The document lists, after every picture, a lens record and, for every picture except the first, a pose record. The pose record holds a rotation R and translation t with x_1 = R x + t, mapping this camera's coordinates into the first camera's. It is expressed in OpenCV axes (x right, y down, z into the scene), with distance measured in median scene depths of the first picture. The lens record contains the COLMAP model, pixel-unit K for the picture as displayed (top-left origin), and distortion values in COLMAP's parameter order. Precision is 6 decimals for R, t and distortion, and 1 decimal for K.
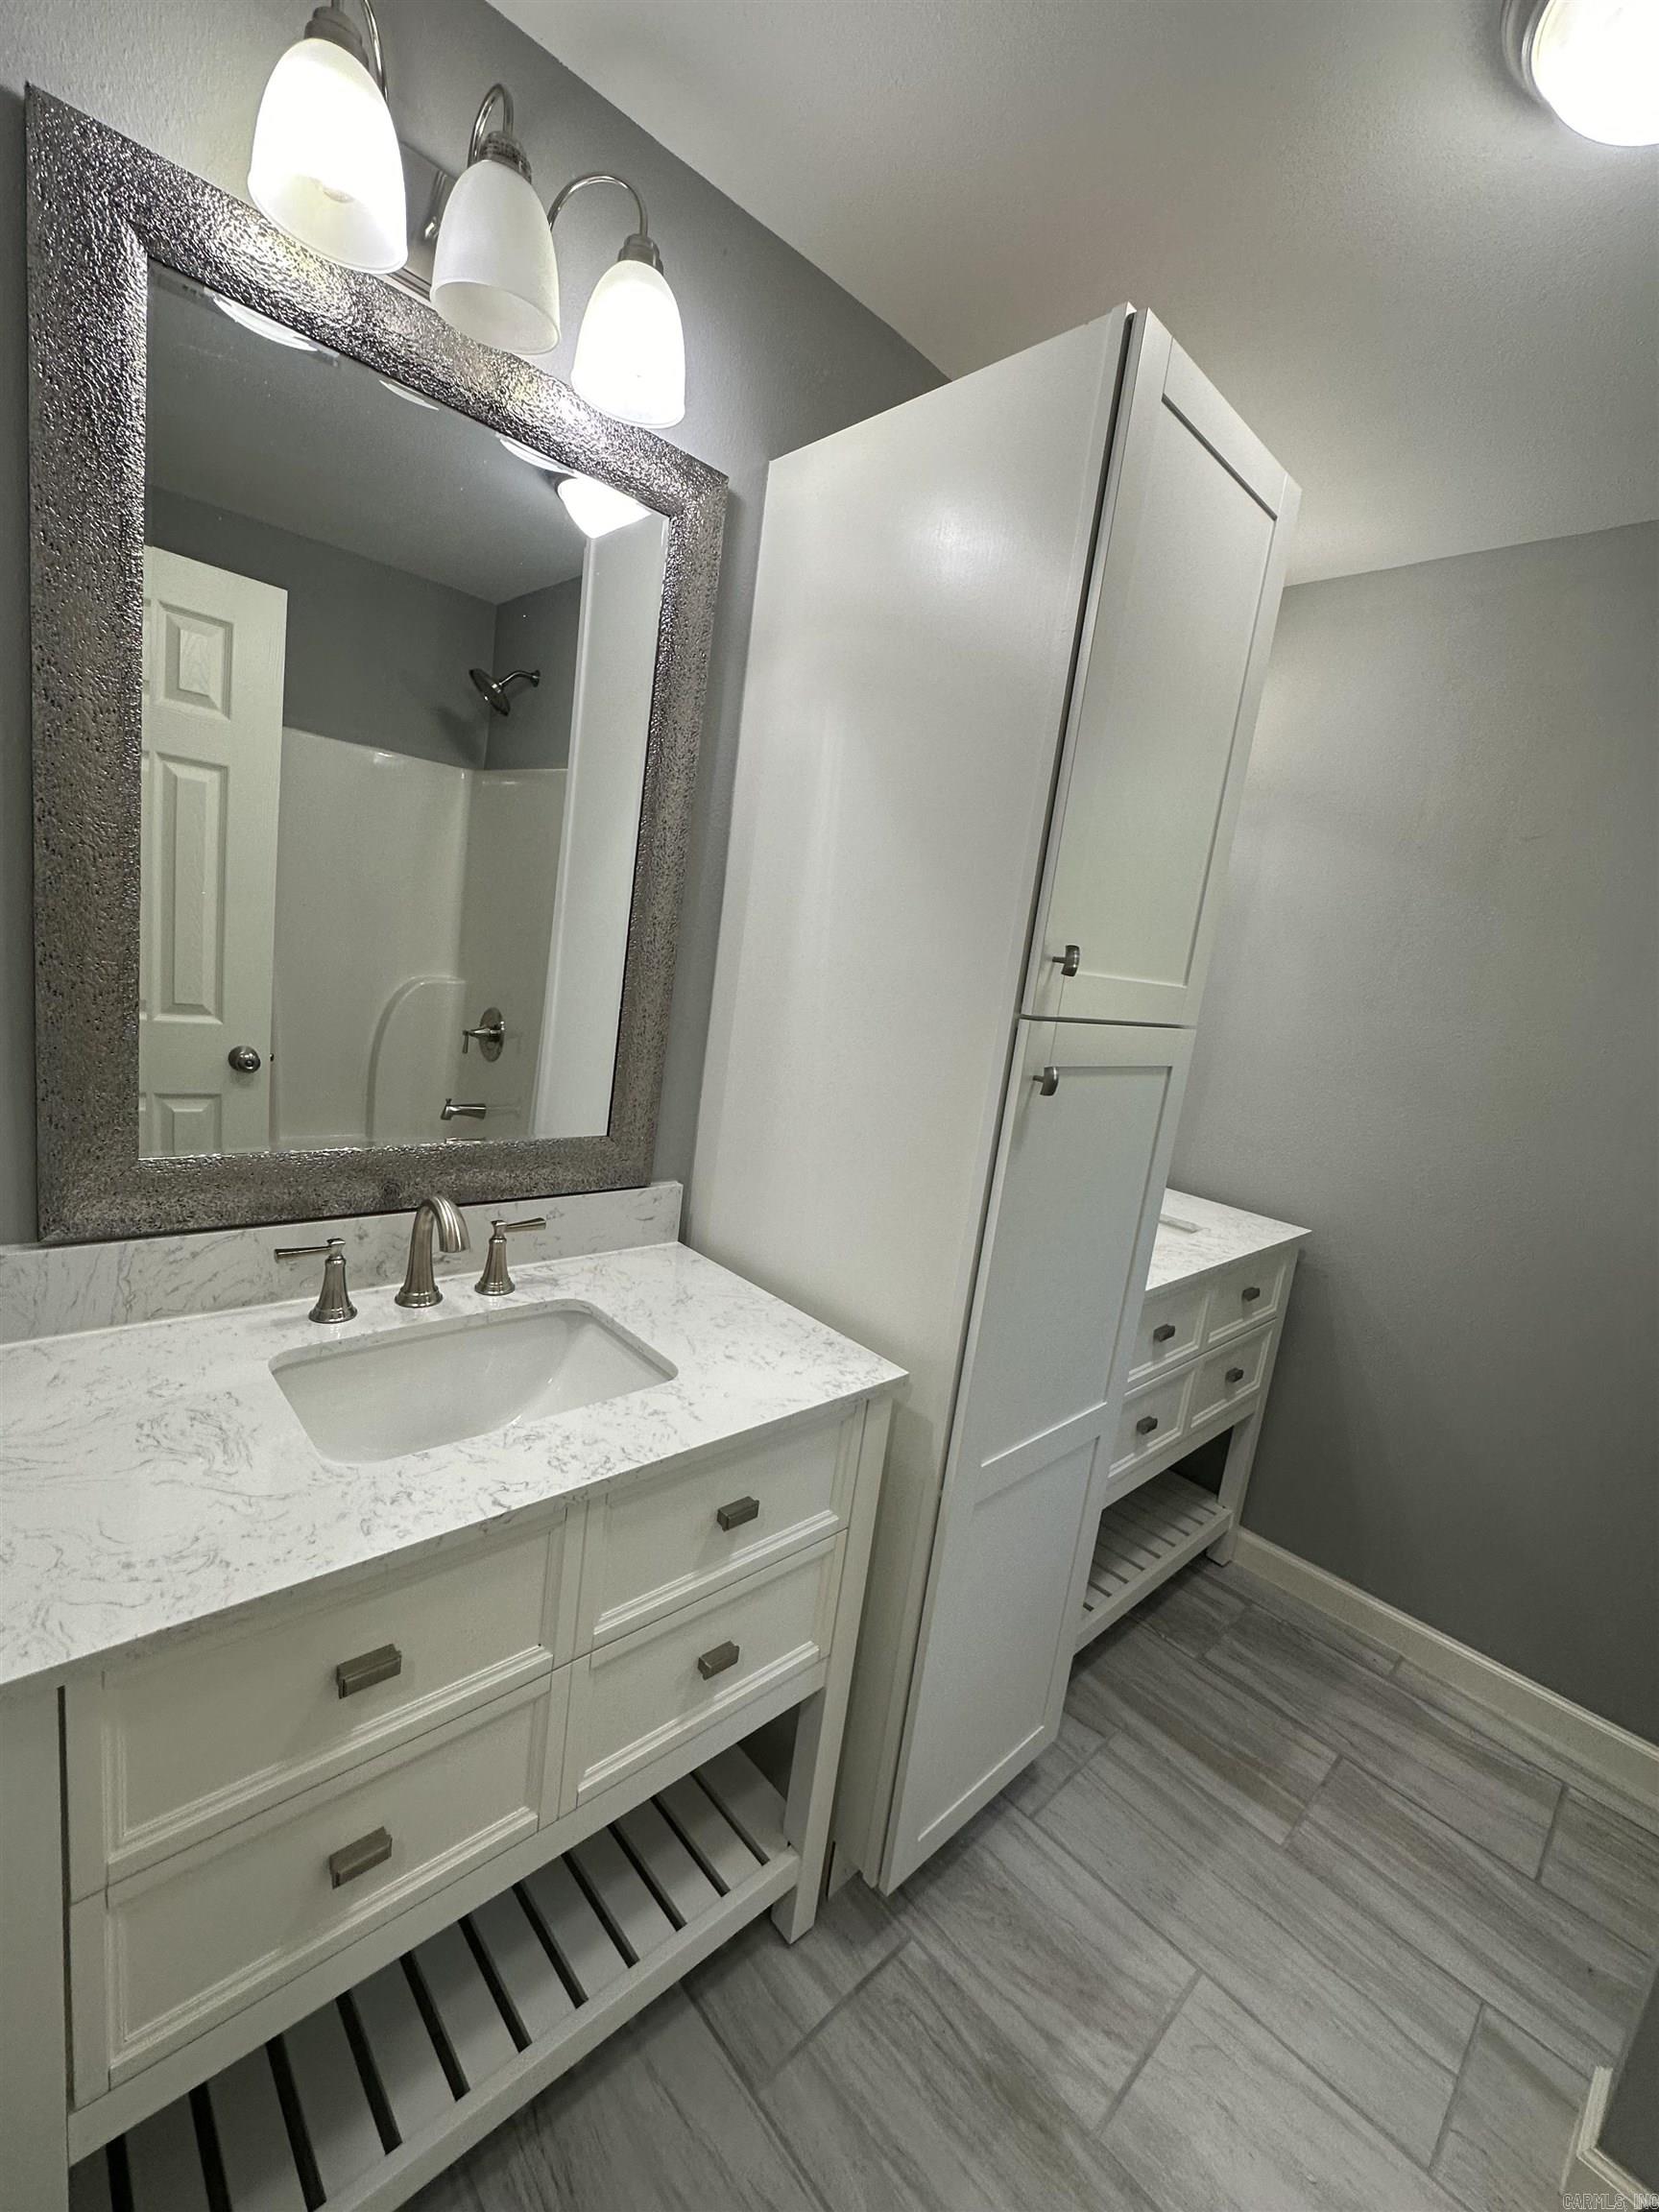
lens RADIAL K [[913.5, 0, 829.5], [0, 913.5, 1106.0], [0, 0, 1]] dist [-0.004456, 0.000473]
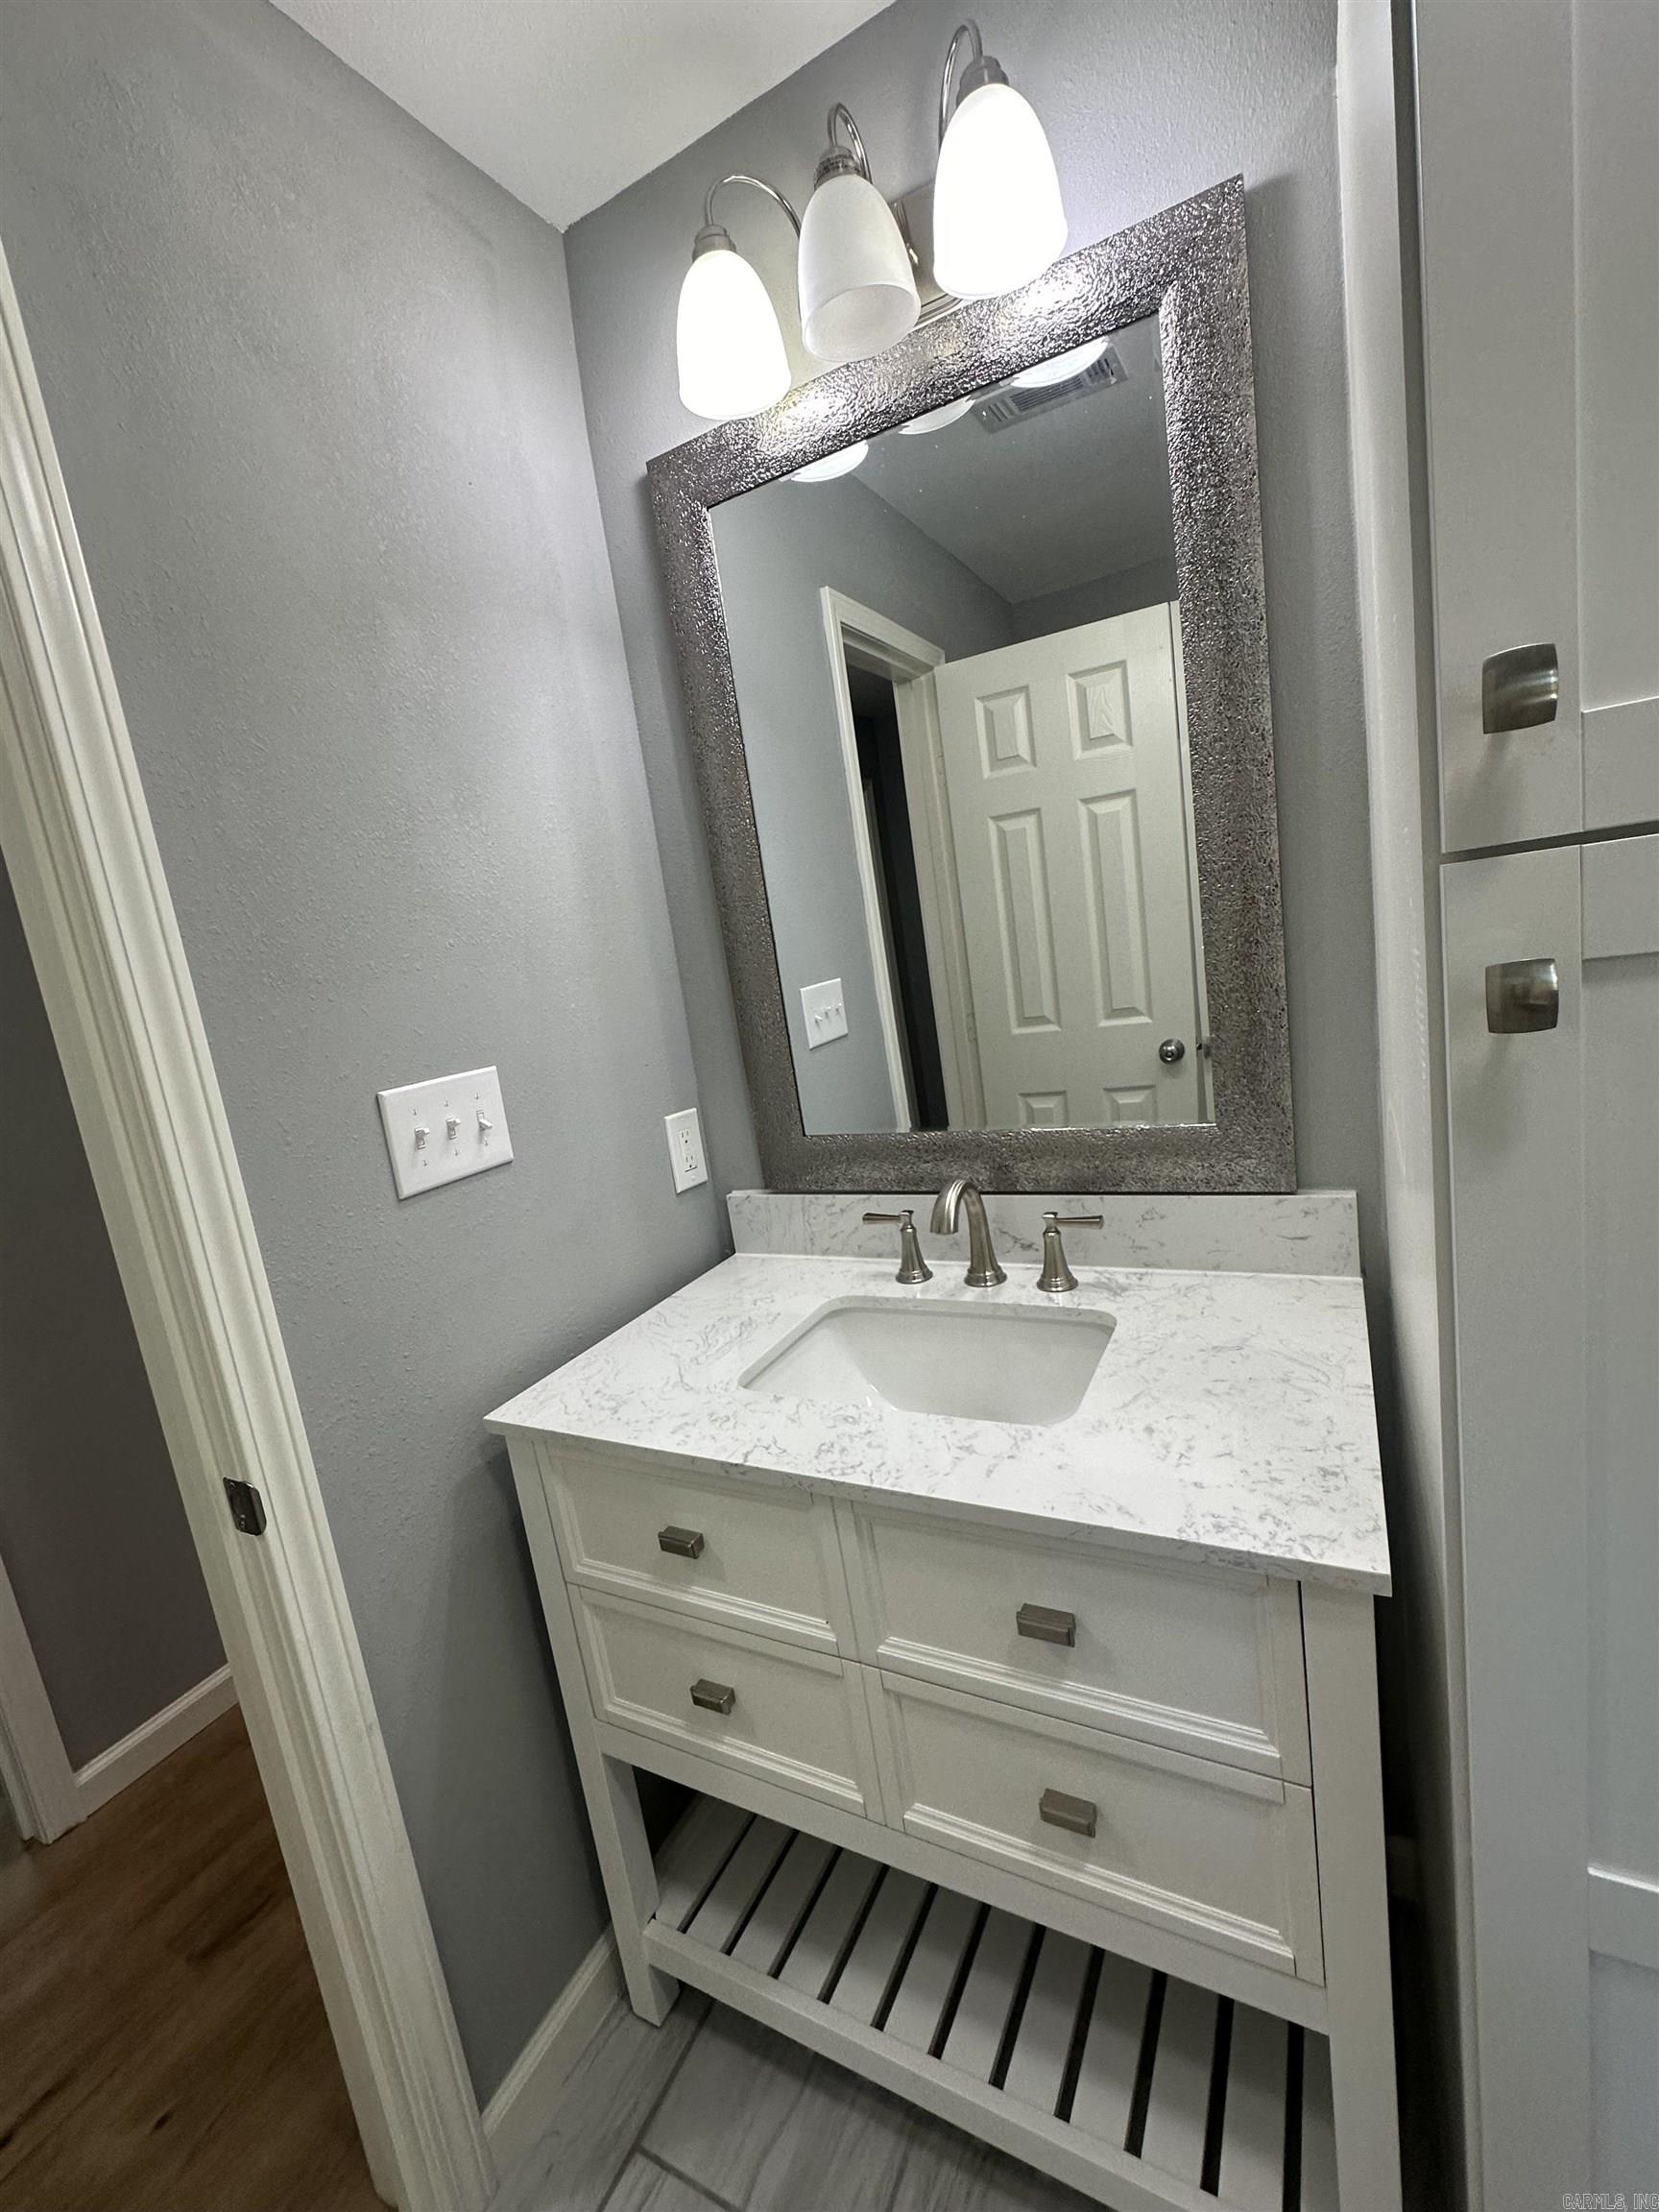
lens RADIAL K [[913.5, 0, 829.5], [0, 913.5, 1106.0], [0, 0, 1]] dist [-0.004456, 0.000473]
pose [[0.304526, -0.008502, -0.952466, 0.501794], [0.019091, 0.999814, -0.002820, 0.015669], [0.952313, -0.017325, 0.304631, 0.540494]]
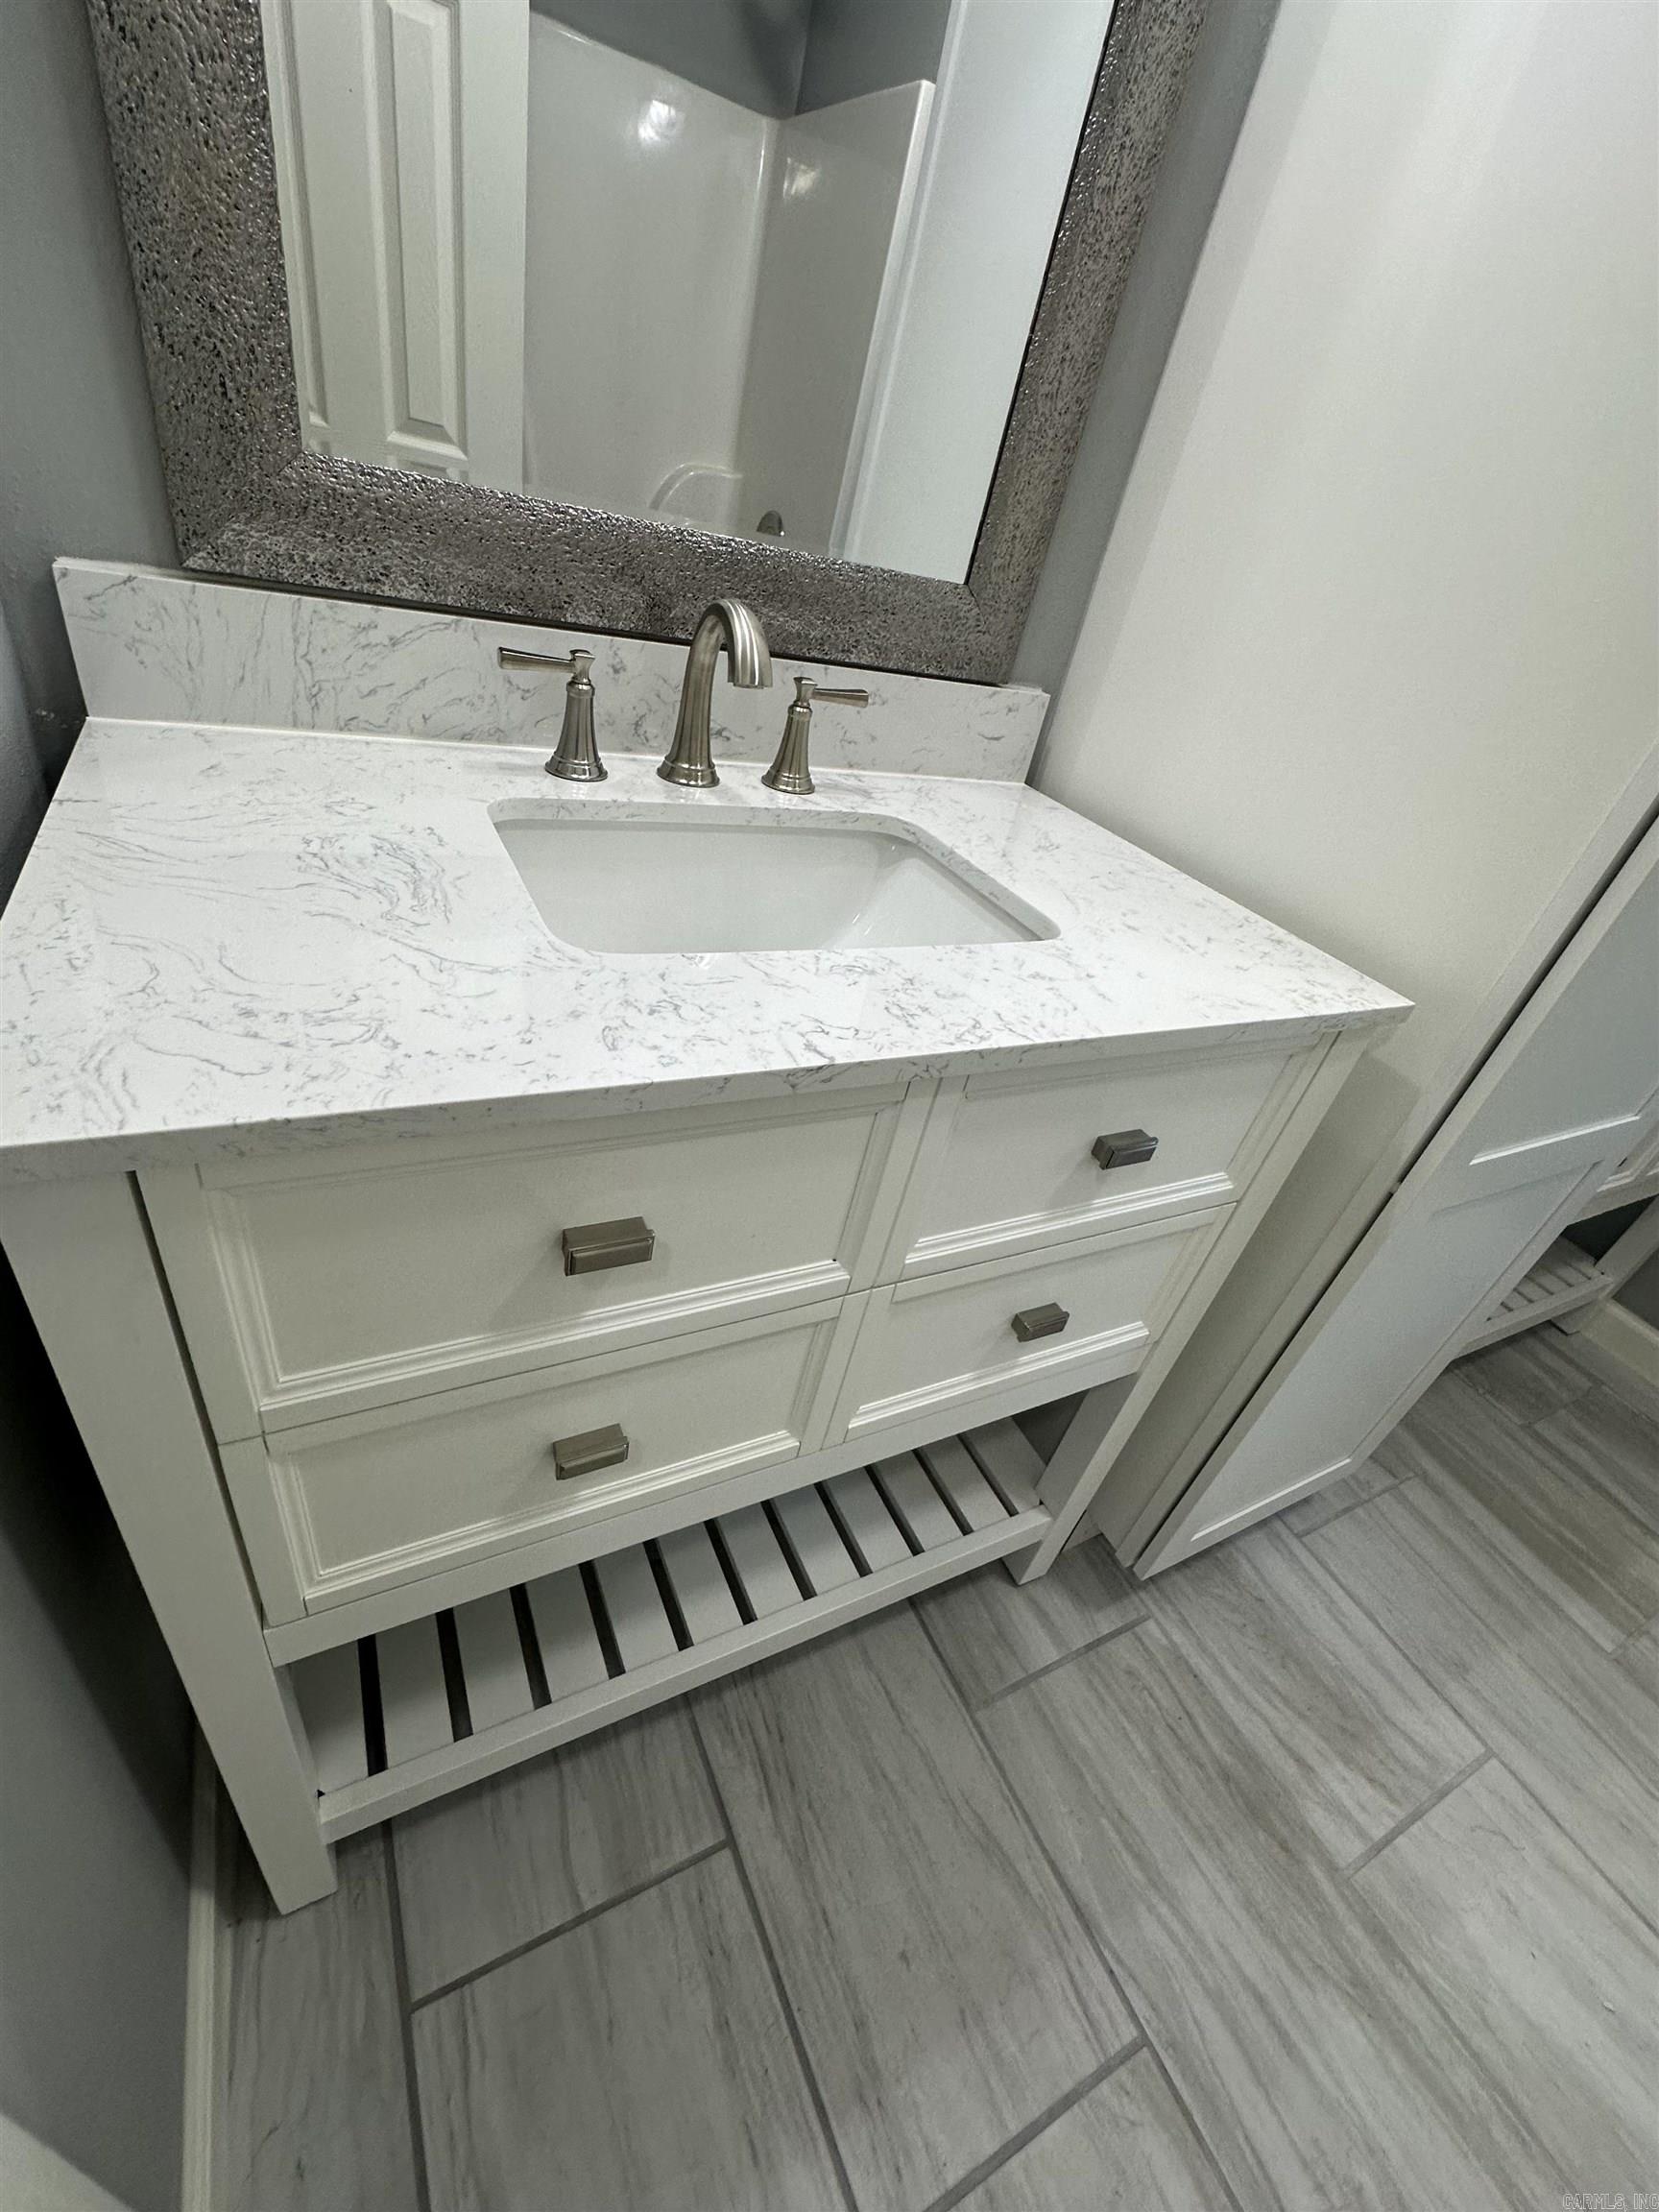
lens RADIAL K [[913.5, 0, 829.5], [0, 913.5, 1106.0], [0, 0, 1]] dist [-0.004456, 0.000473]
pose [[0.958686, 0.205596, -0.196602, -0.161001], [-0.119062, 0.917674, 0.379076, 0.170621], [0.258353, -0.340007, 0.904240, 0.317312]]
